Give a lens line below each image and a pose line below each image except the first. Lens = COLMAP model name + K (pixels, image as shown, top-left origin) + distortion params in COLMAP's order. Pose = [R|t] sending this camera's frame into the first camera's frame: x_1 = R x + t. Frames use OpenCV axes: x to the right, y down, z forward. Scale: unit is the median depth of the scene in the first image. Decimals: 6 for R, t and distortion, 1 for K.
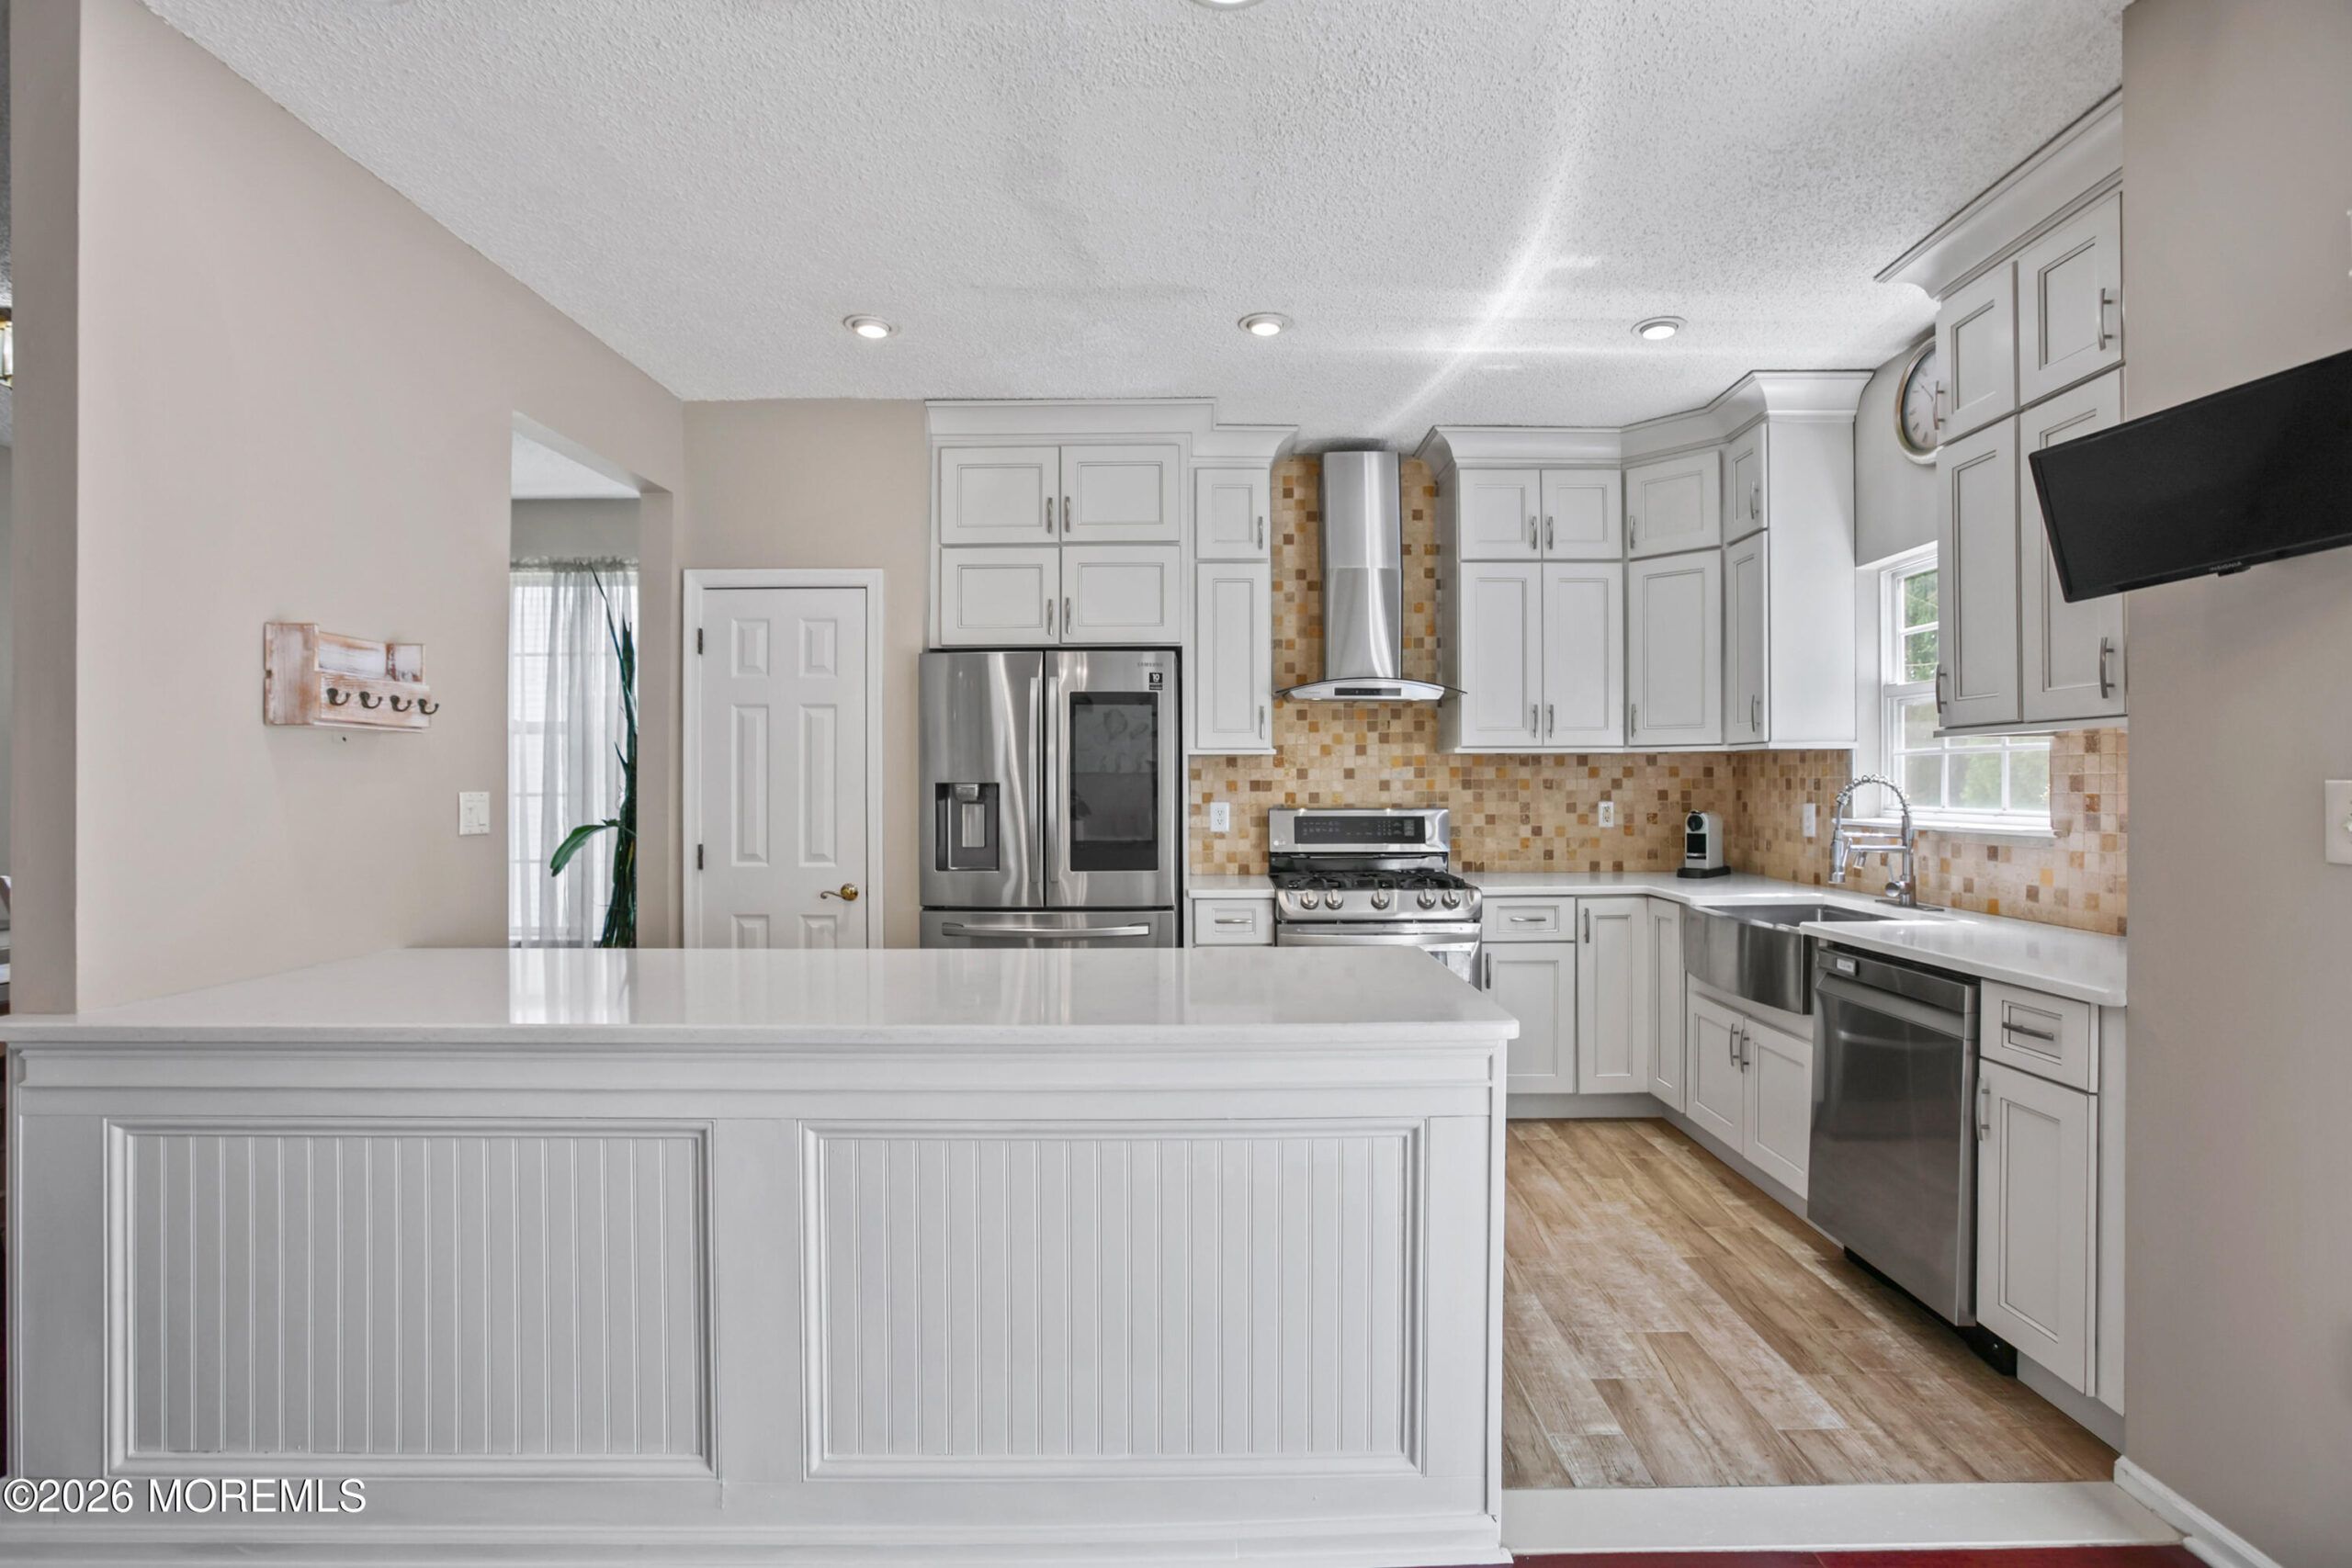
lens RADIAL K [[1084.8, 0, 1214.2], [0, 1084.8, 788.1], [0, 0, 1]] dist [-0.040740, 0.015295]
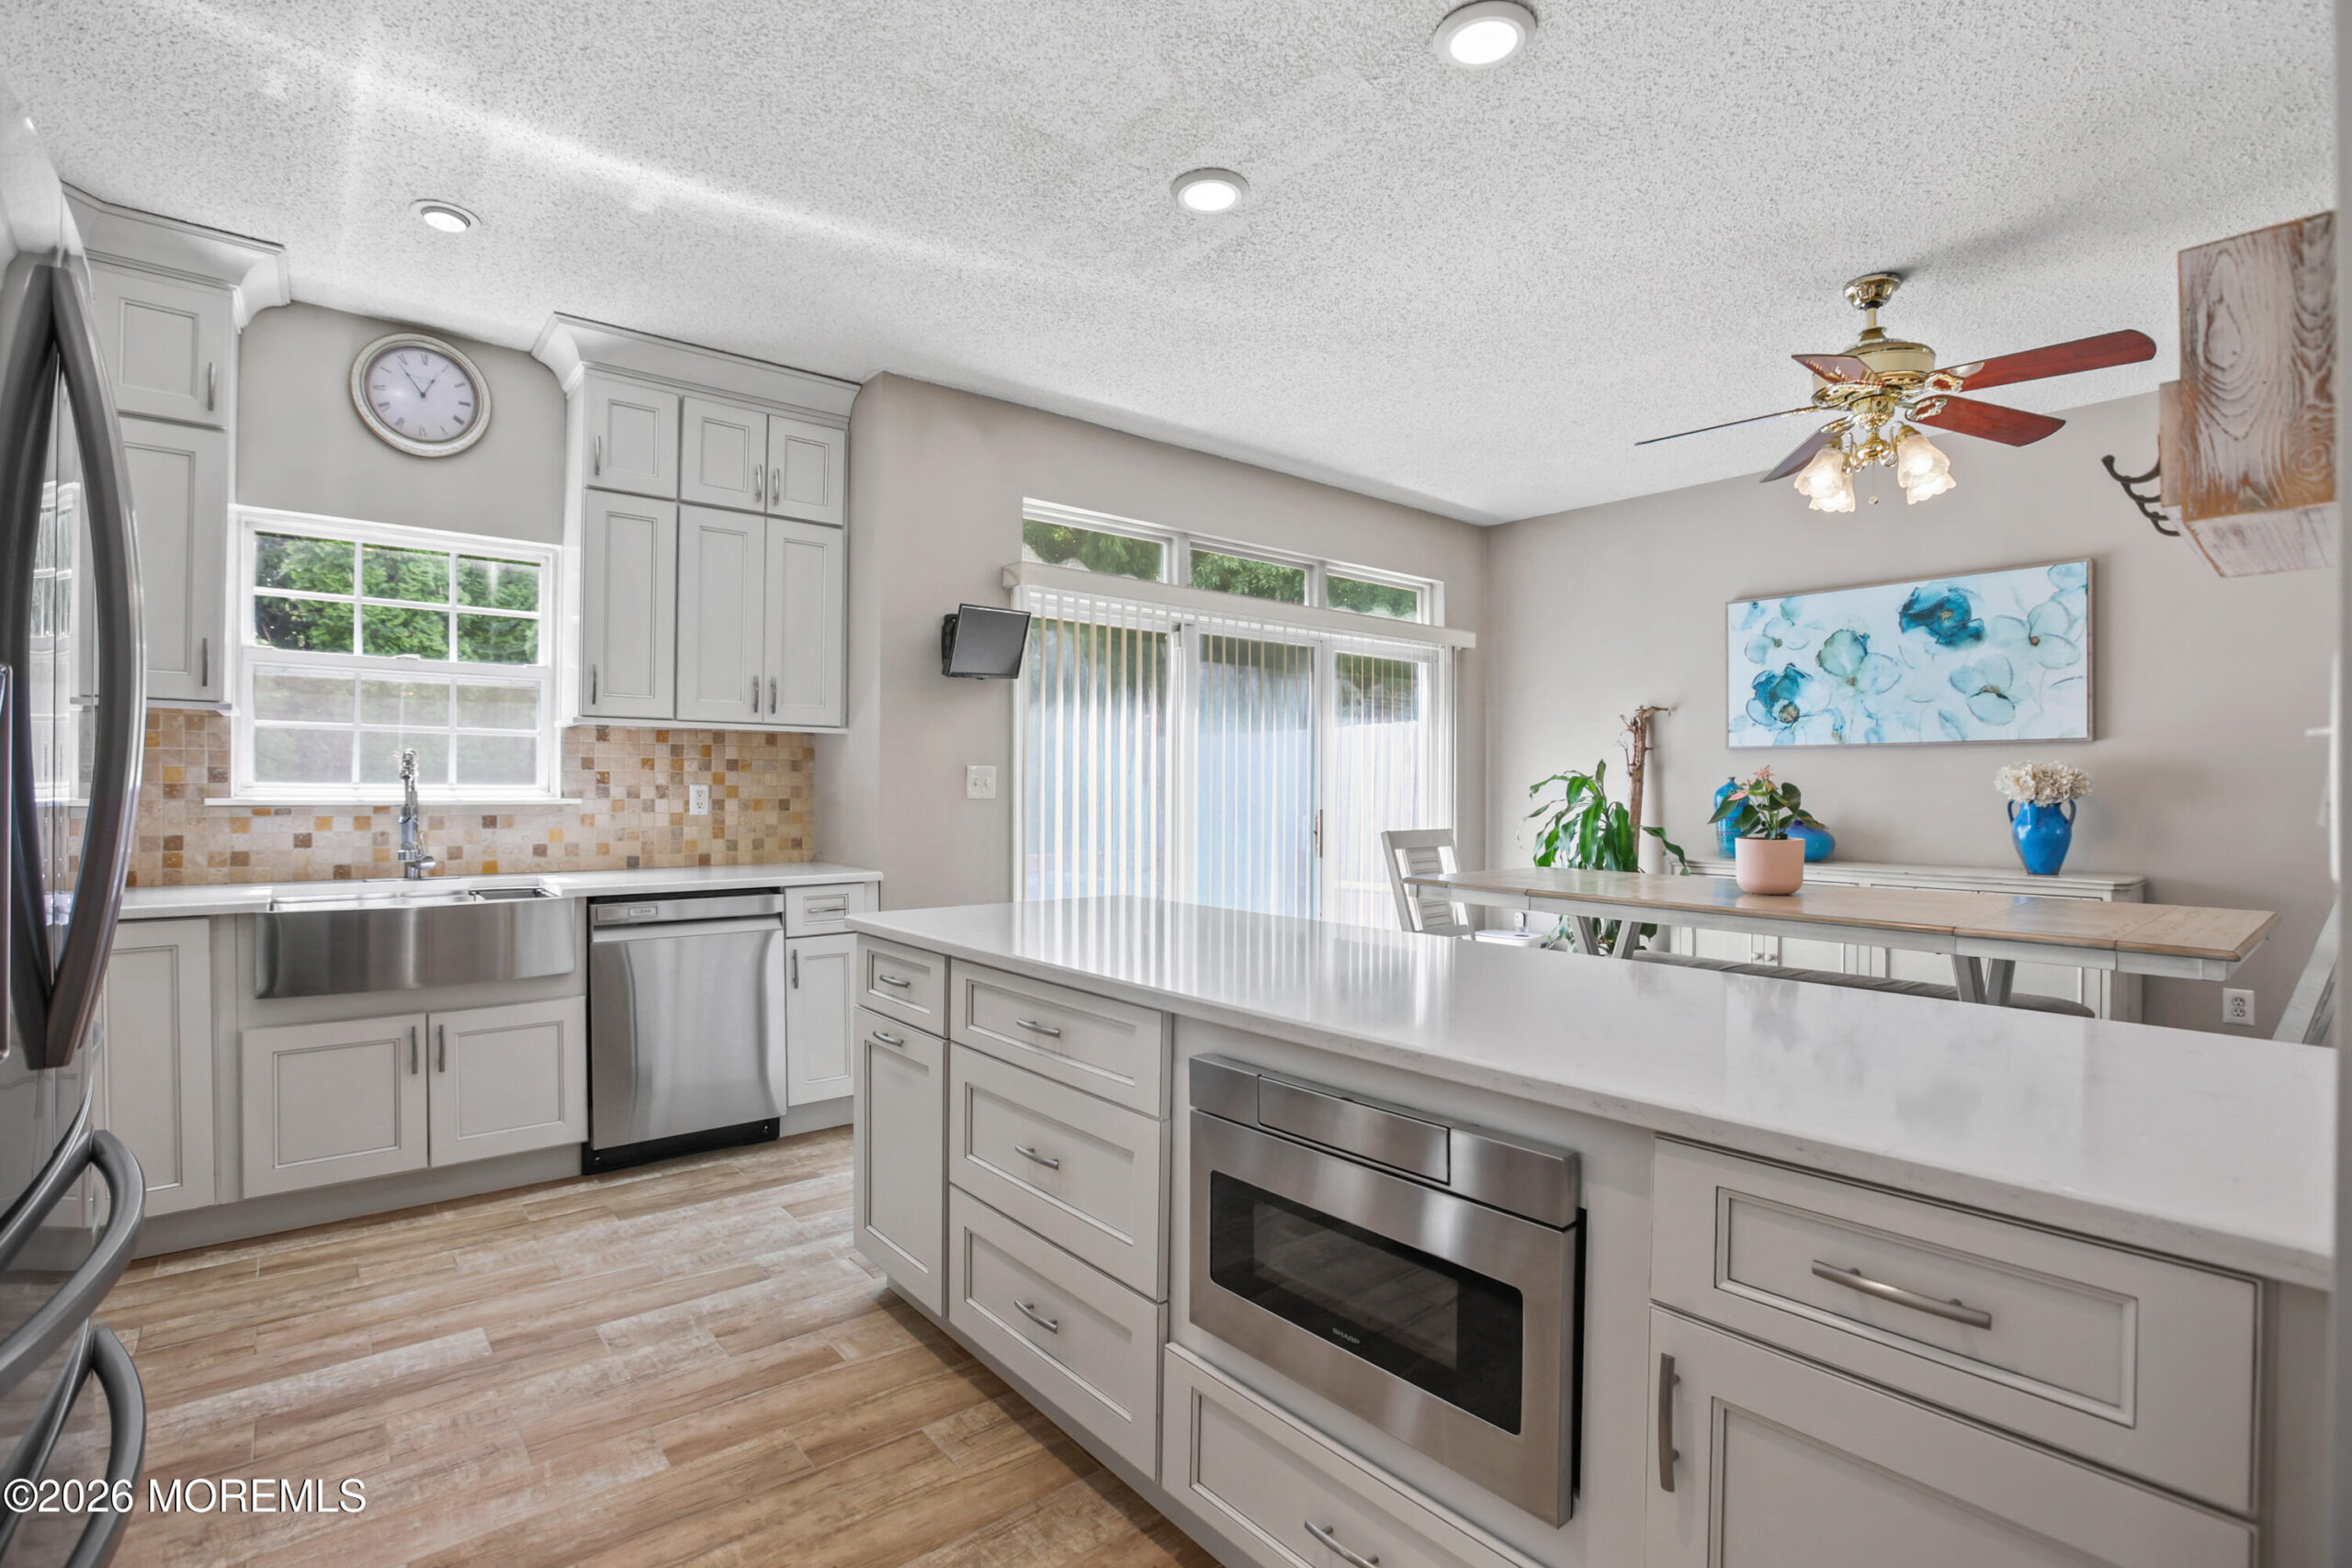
lens RADIAL K [[1084.8, 0, 1151.7], [0, 1084.8, 788.7], [0, 0, 1]] dist [-0.040740, 0.015295]
pose [[-0.636011, 0.000146, 0.771680, -0.483269], [-0.001672, 0.999997, -0.001567, 0.019859], [-0.771678, -0.002287, -0.636009, 0.904114]]
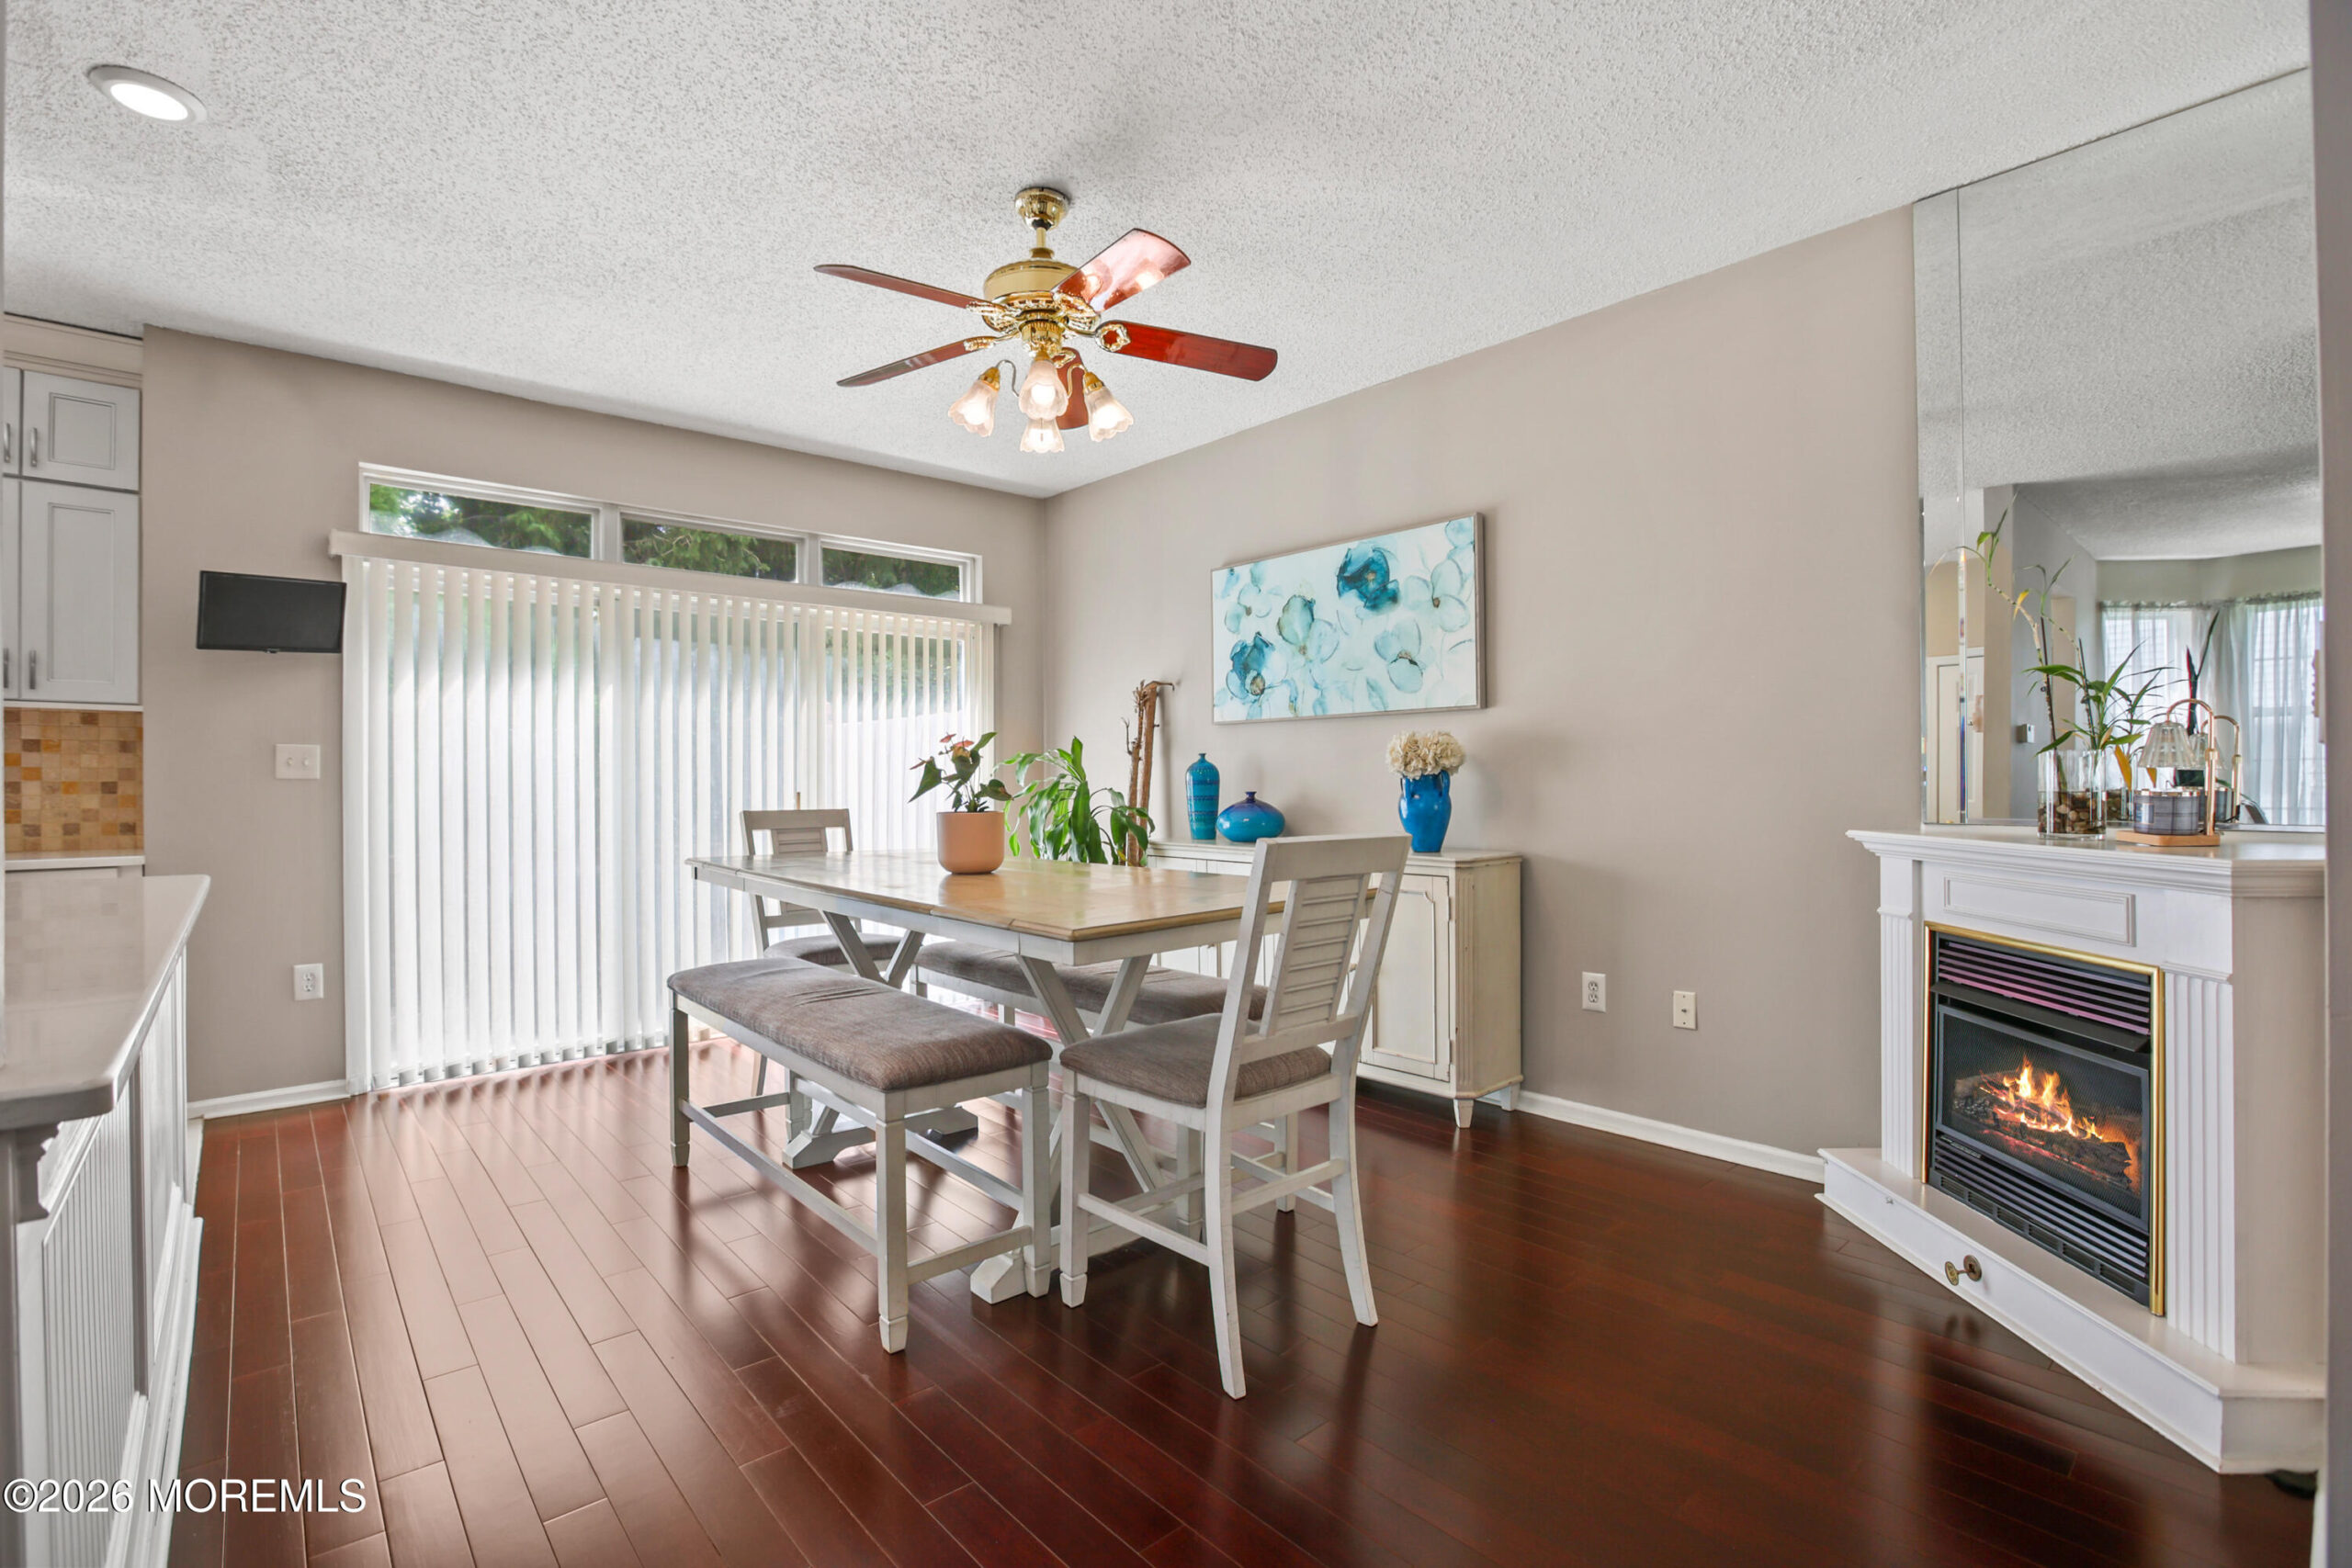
lens RADIAL K [[1084.8, 0, 1148.0], [0, 1084.8, 794.1], [0, 0, 1]] dist [-0.040740, 0.015295]
pose [[-0.650712, 0.002737, 0.759320, -0.812062], [0.005961, 0.999981, 0.001503, 0.044801], [-0.759301, 0.005504, -0.650716, 0.412930]]
